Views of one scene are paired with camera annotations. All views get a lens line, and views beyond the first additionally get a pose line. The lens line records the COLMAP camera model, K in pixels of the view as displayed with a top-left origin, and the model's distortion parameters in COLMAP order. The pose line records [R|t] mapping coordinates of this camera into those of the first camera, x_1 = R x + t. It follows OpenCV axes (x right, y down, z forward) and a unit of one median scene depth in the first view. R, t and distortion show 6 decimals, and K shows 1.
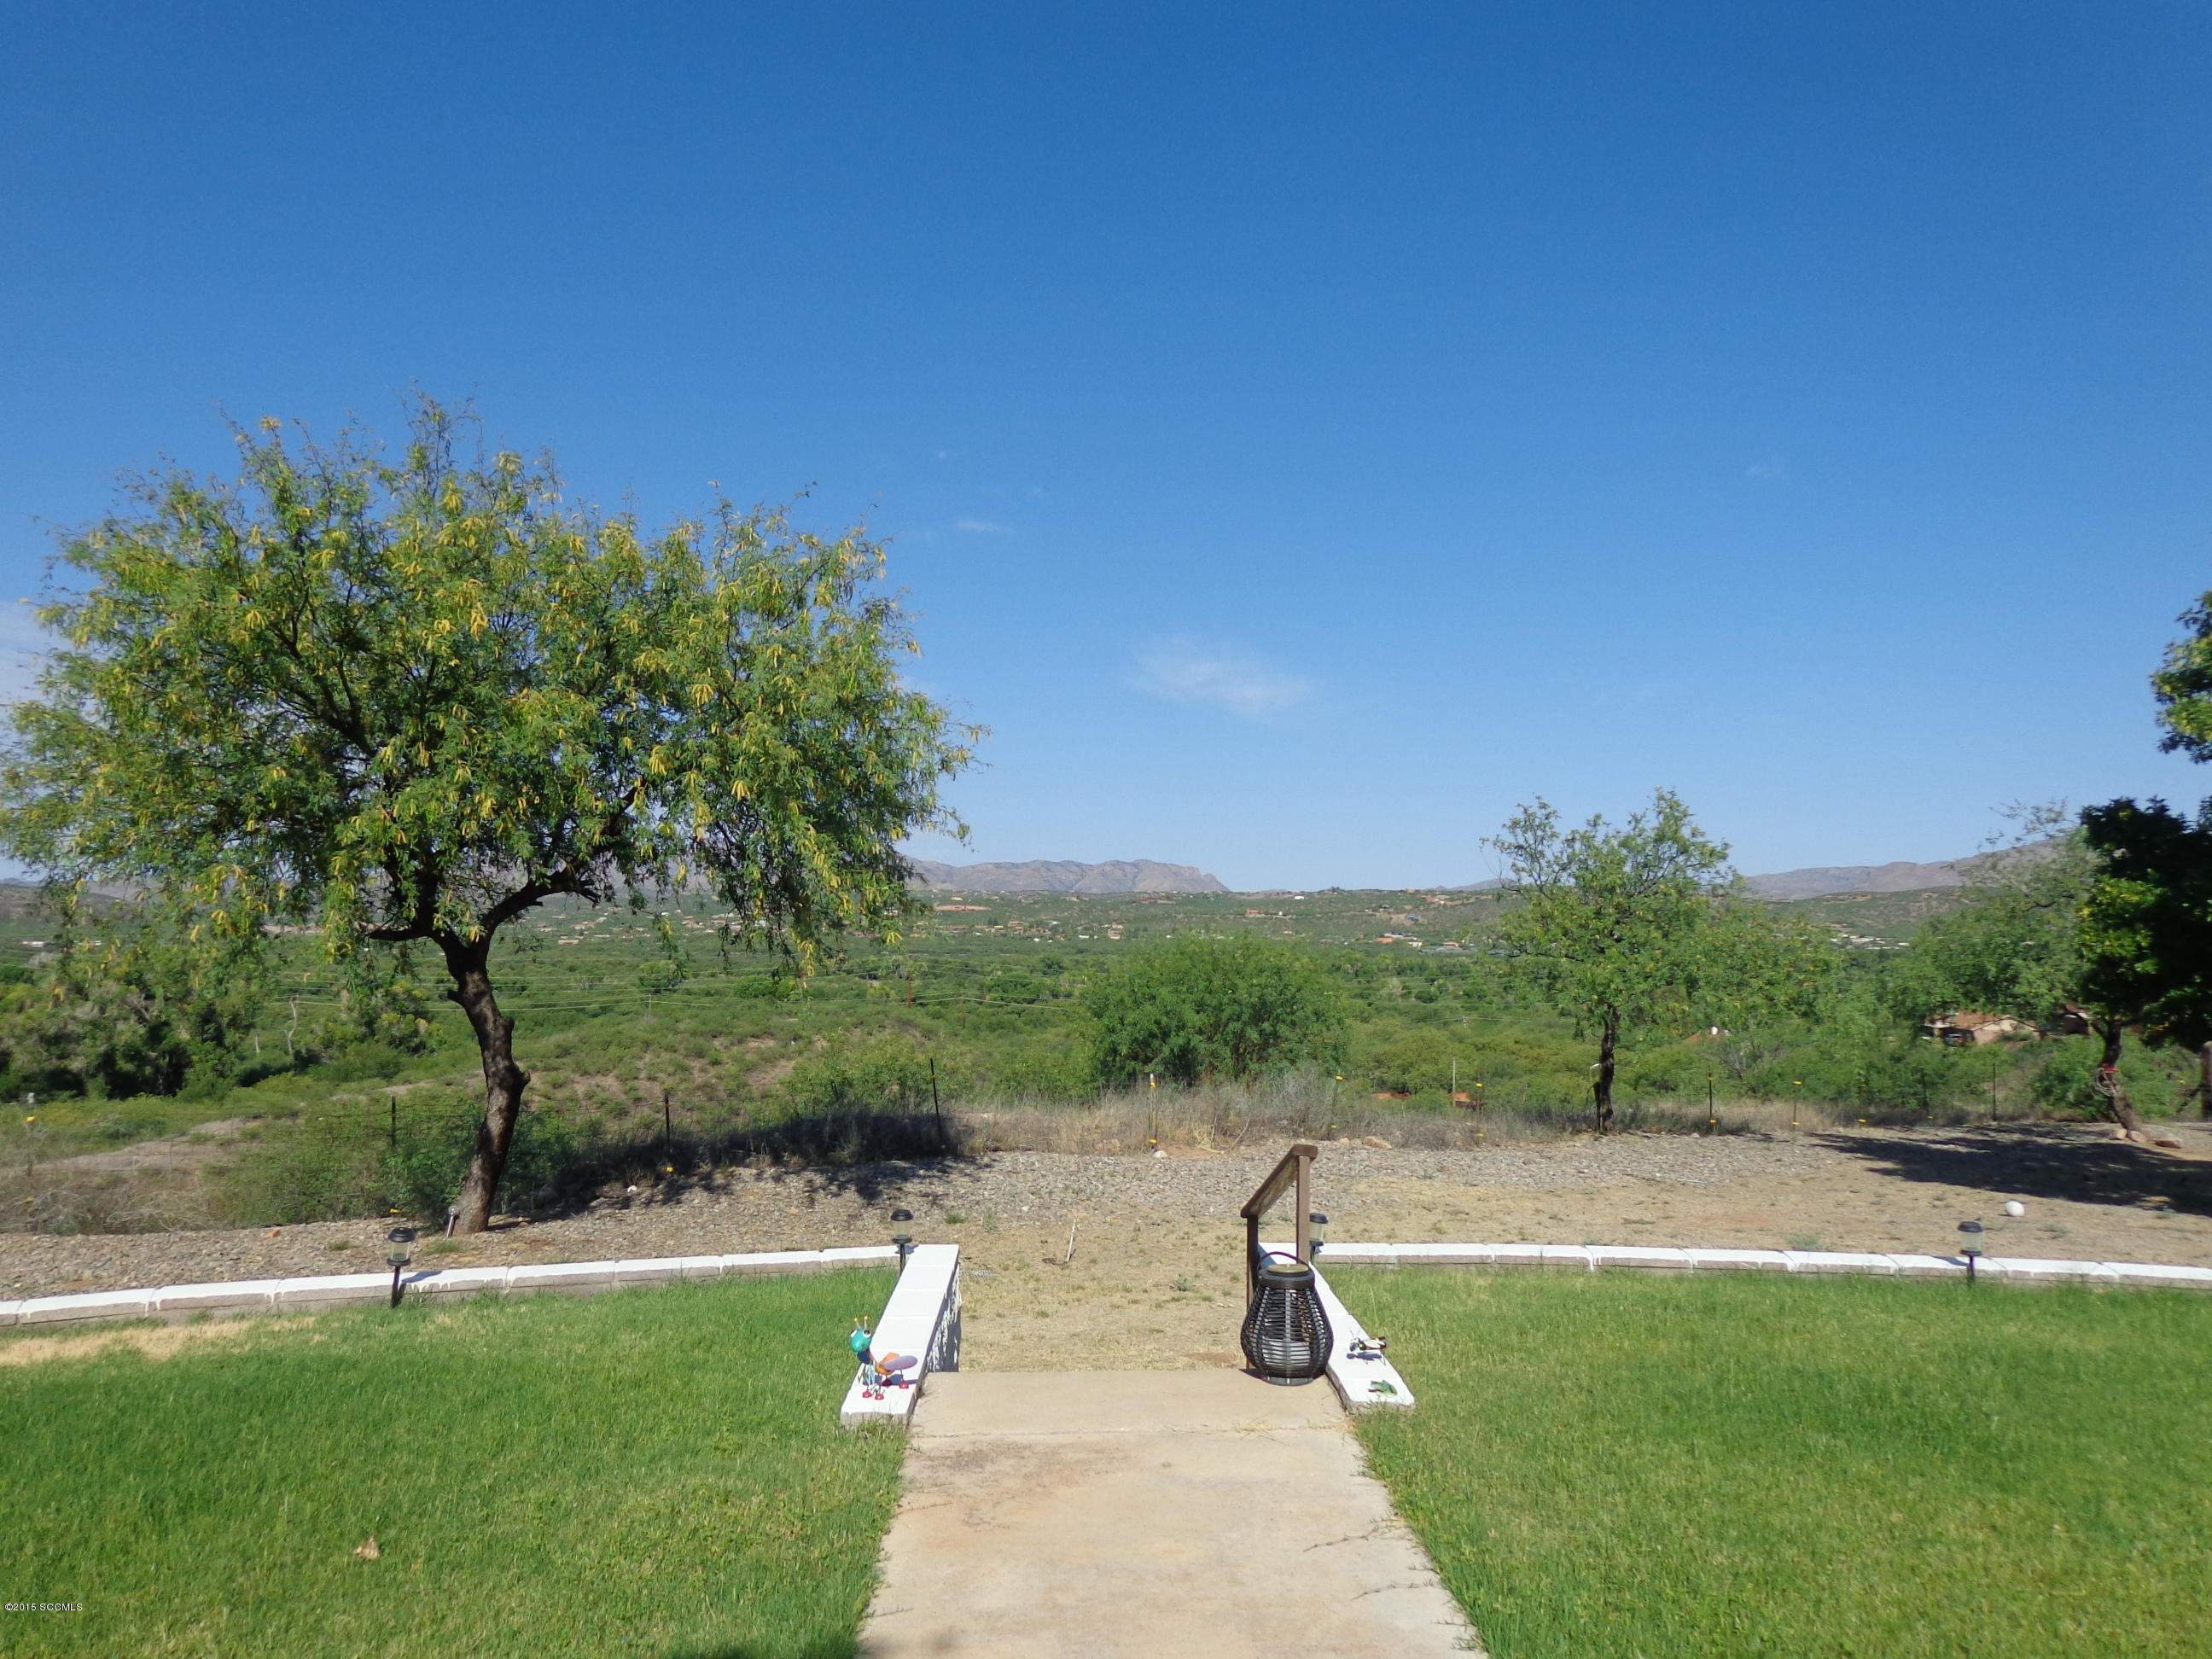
lens RADIAL K [[1548.9, 0, 1106.0], [0, 1548.9, 829.5], [0, 0, 1]] dist [-0.012935, 0.021645]
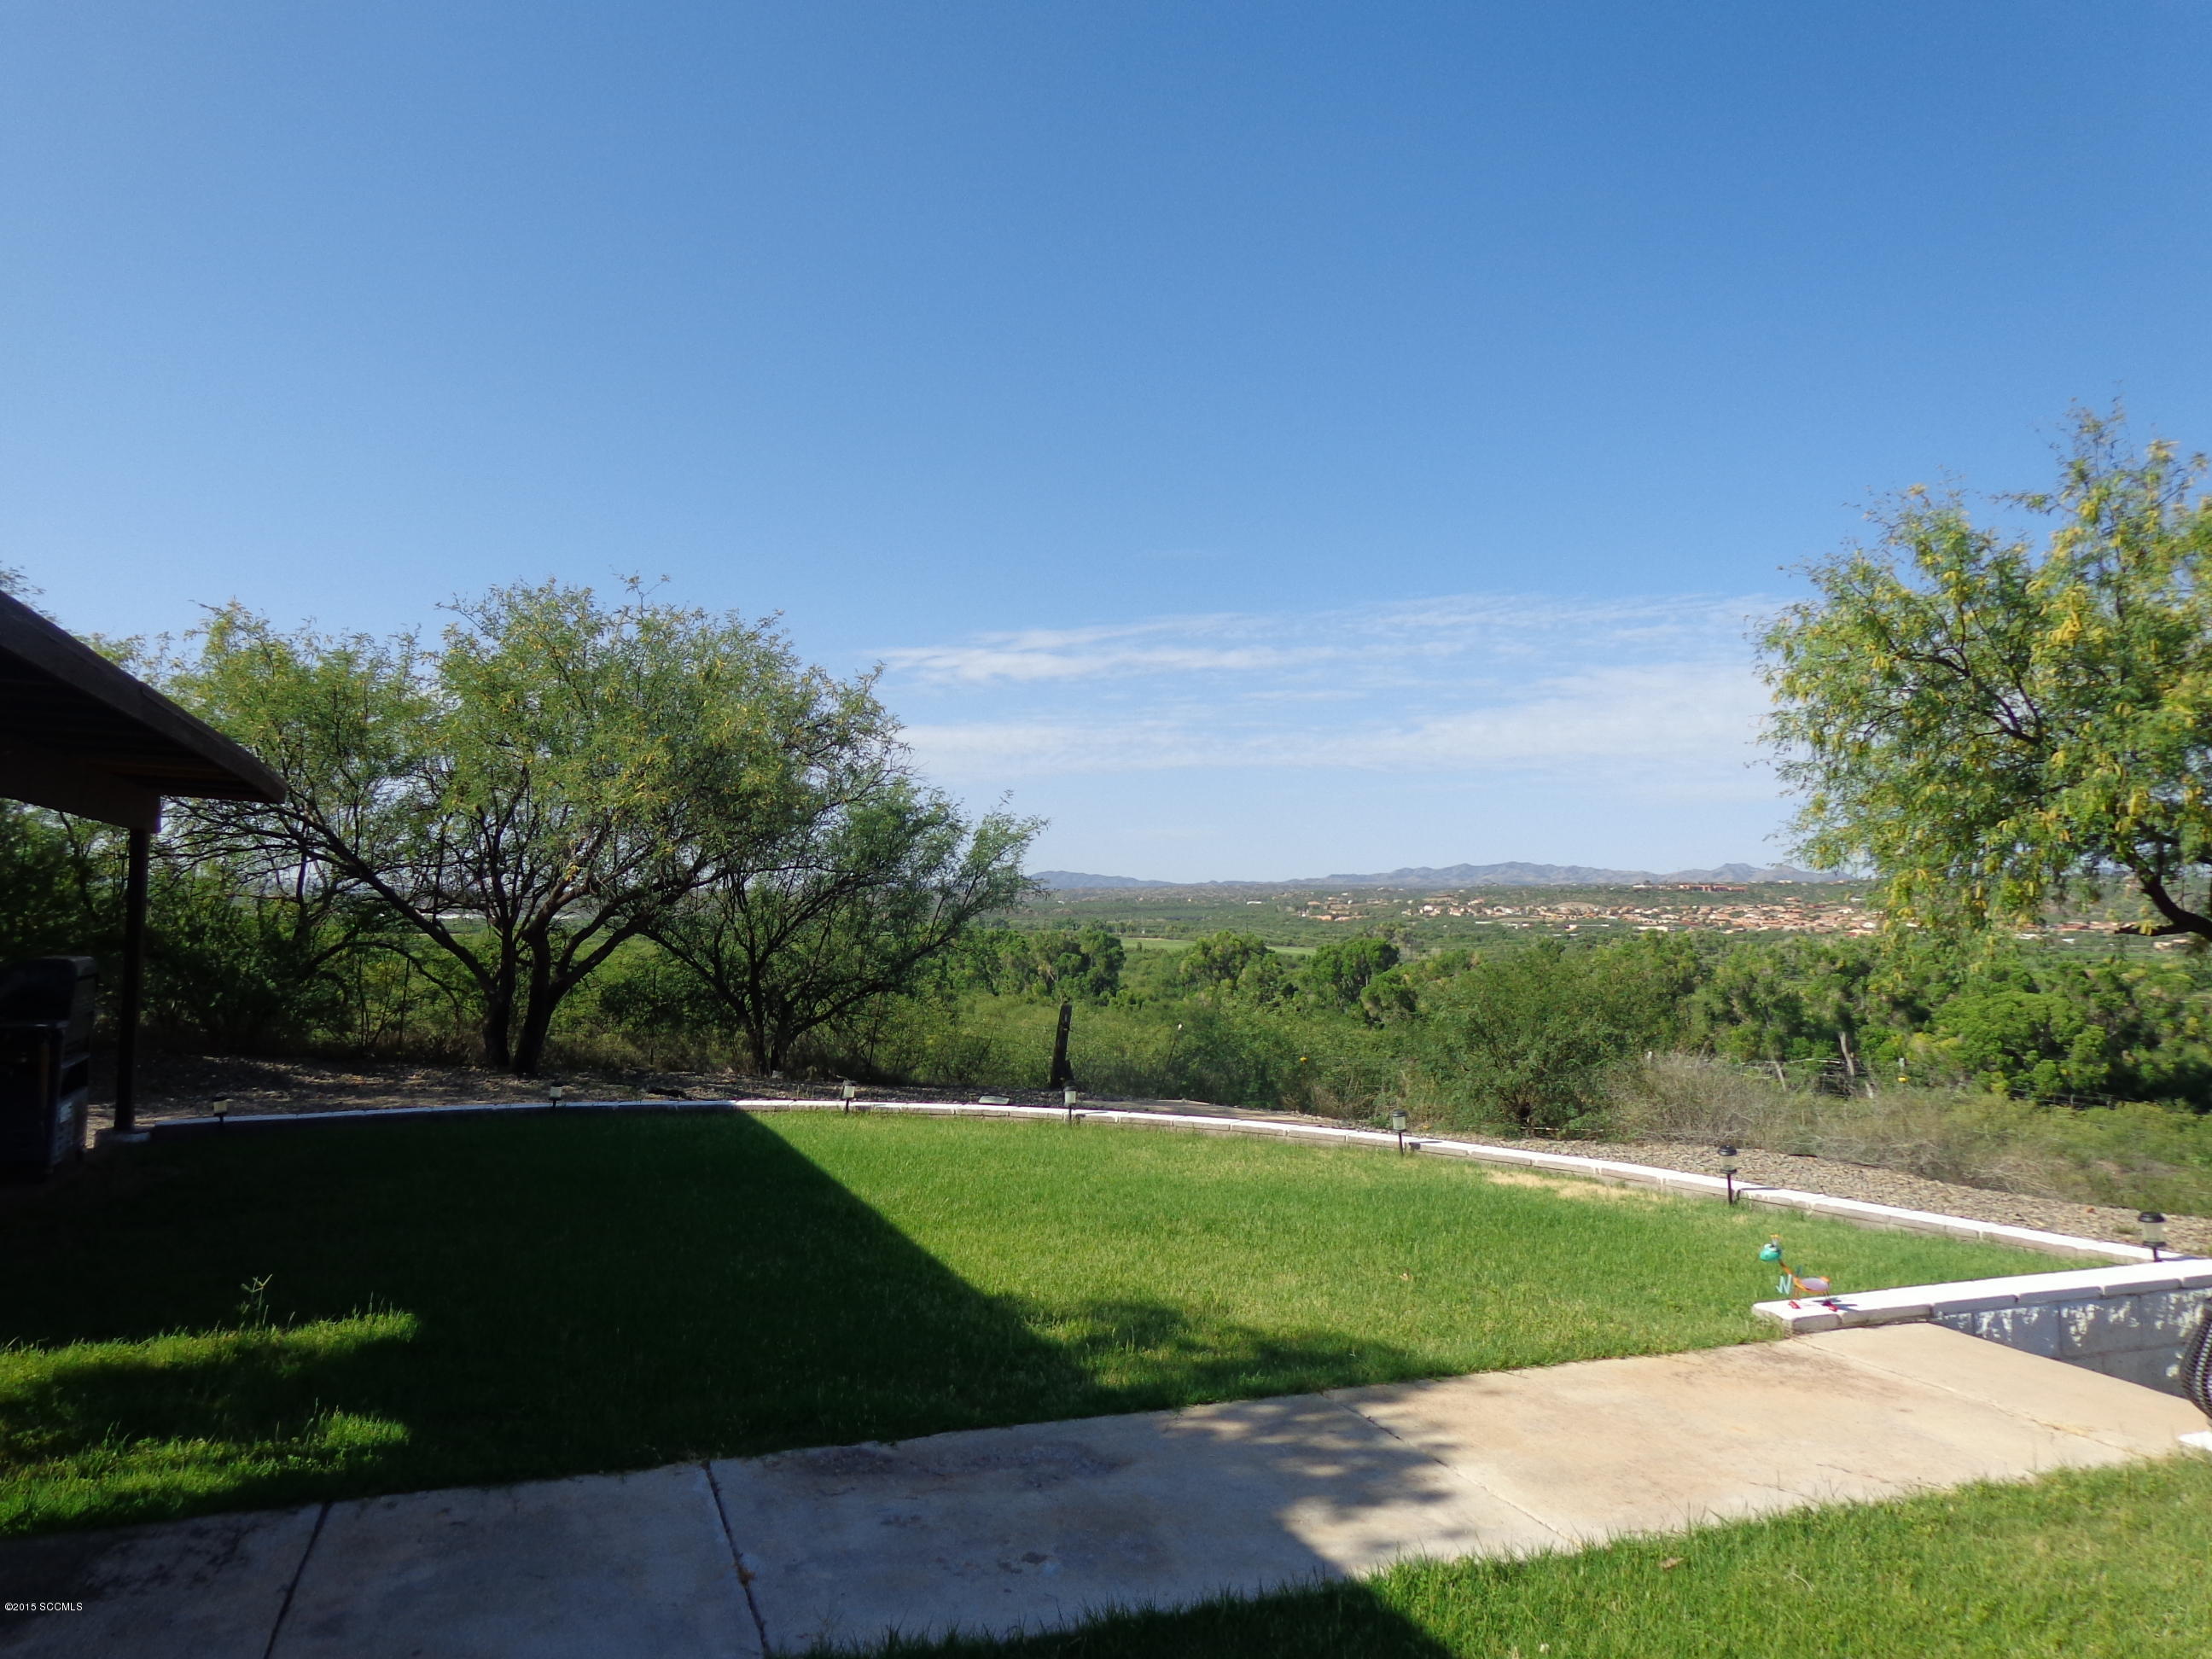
lens RADIAL K [[1548.9, 0, 1106.0], [0, 1548.9, 829.5], [0, 0, 1]] dist [-0.012935, 0.021645]
pose [[0.295305, -0.054703, -0.953836, 0.198763], [0.054888, 0.997682, -0.040224, 0.004614], [0.953825, -0.040476, 0.297623, 0.037083]]
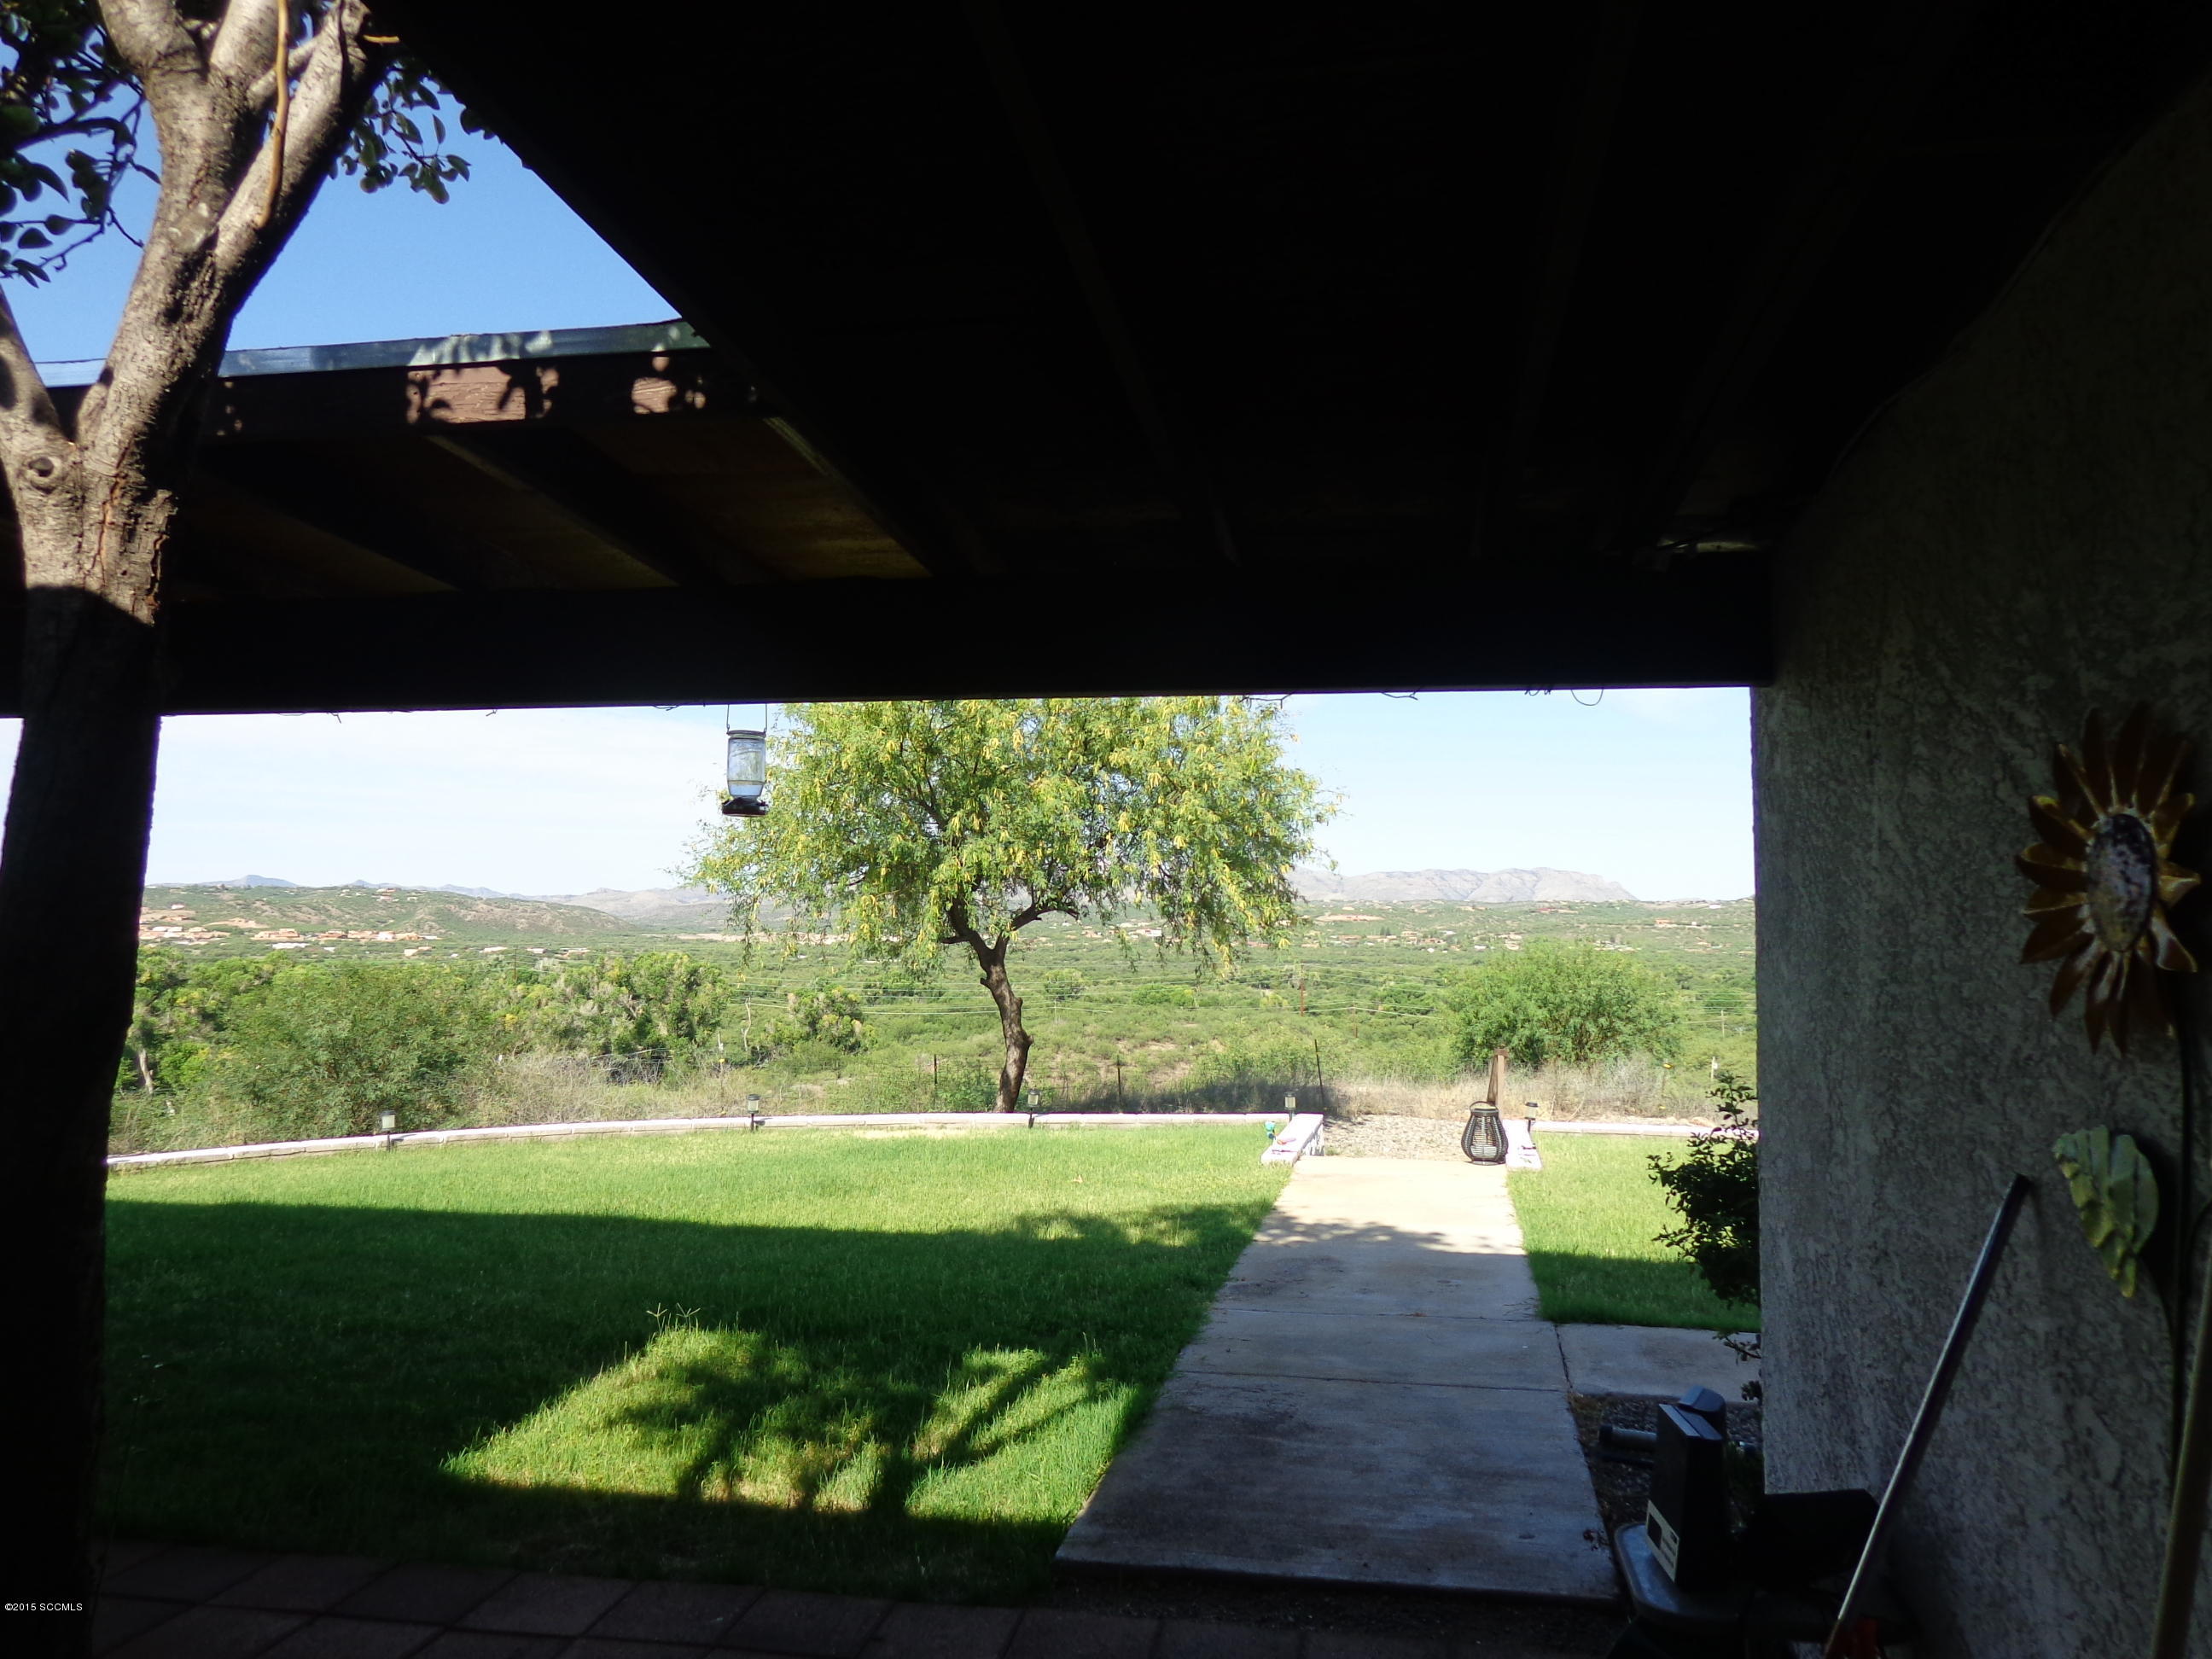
lens RADIAL K [[1548.9, 0, 1106.0], [0, 1548.9, 829.5], [0, 0, 1]] dist [-0.012935, 0.021645]
pose [[0.968656, -0.015546, -0.247920, 0.036862], [0.013926, 0.999869, -0.008288, -0.015266], [0.248016, 0.004575, 0.968745, -0.262382]]
